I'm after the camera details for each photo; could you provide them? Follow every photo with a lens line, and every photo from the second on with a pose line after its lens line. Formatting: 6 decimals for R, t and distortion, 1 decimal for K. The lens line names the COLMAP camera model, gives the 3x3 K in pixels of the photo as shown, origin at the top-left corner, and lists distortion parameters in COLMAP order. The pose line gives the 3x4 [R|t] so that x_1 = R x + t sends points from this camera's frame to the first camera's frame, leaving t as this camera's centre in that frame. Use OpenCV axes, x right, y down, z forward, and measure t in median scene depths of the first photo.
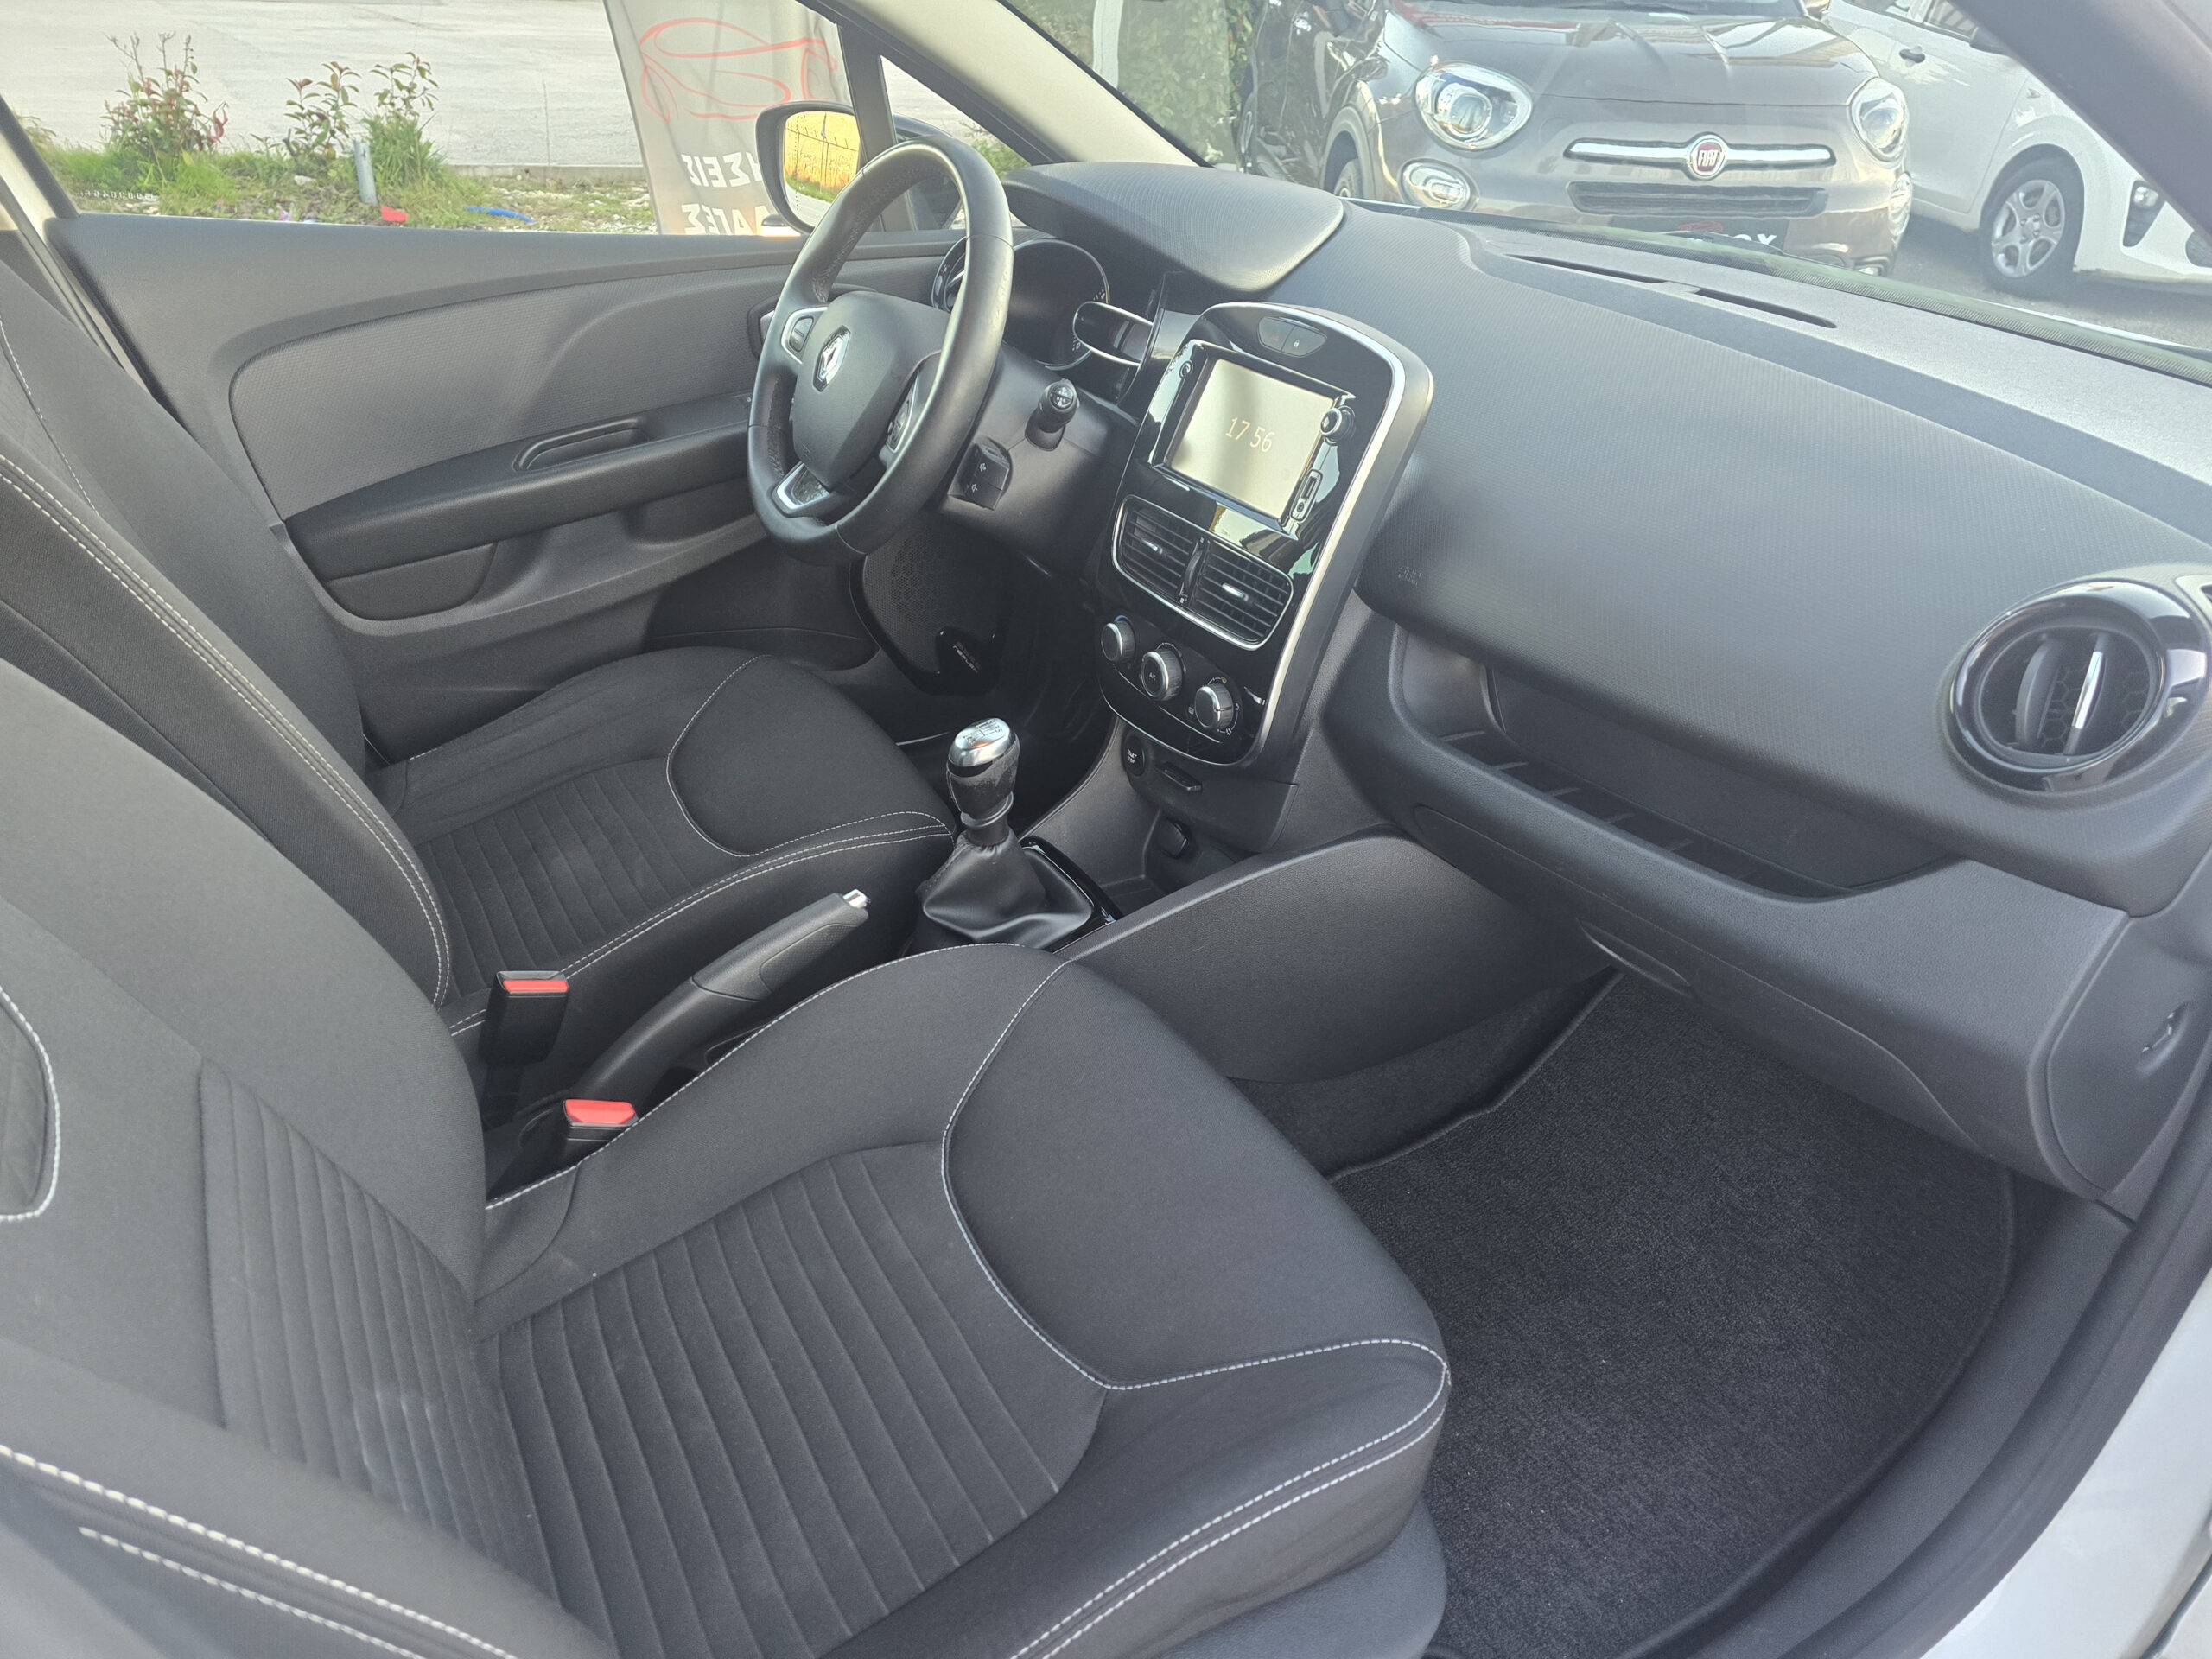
lens RADIAL K [[1471.3, 0, 1105.4], [0, 1471.3, 836.3], [0, 0, 1]] dist [0.054365, -0.050879]
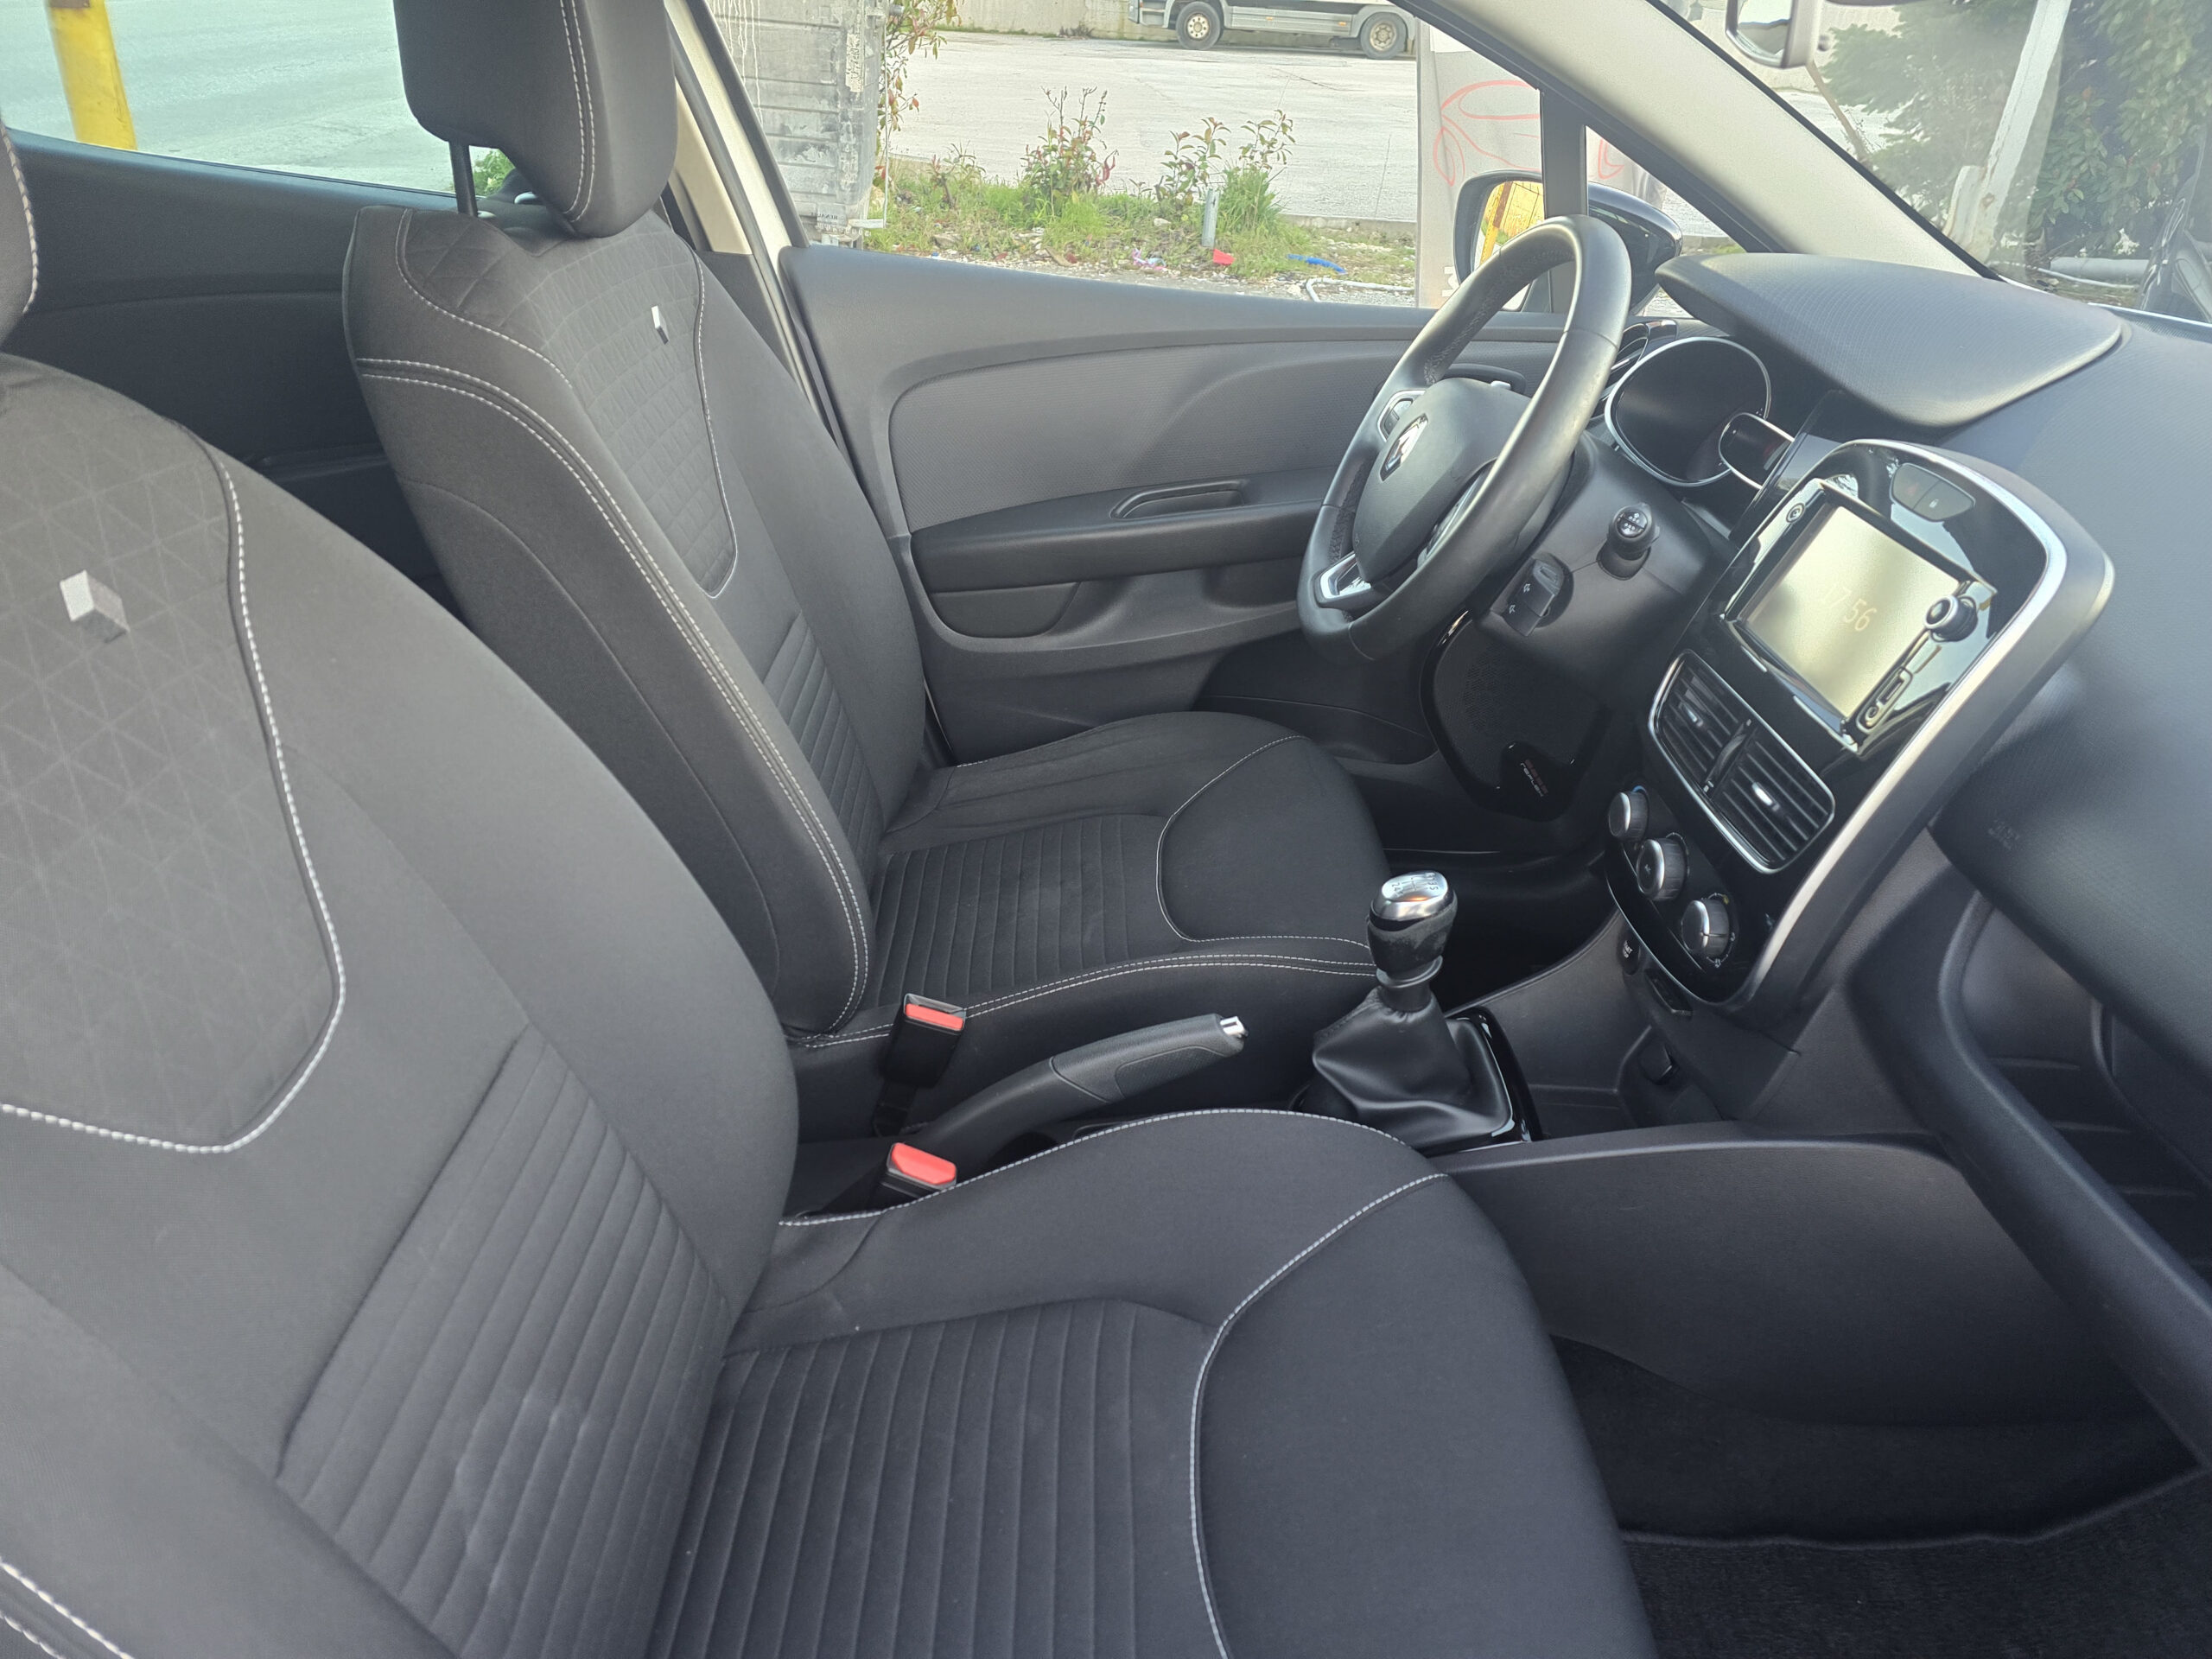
lens RADIAL K [[1479.5, 0, 1106.7], [0, 1479.5, 821.5], [0, 0, 1]] dist [0.089540, -0.083138]
pose [[0.868834, 0.231997, -0.437385, 0.112342], [-0.251317, 0.967802, 0.014117, -0.061667], [0.426577, 0.097657, 0.899163, 0.103535]]
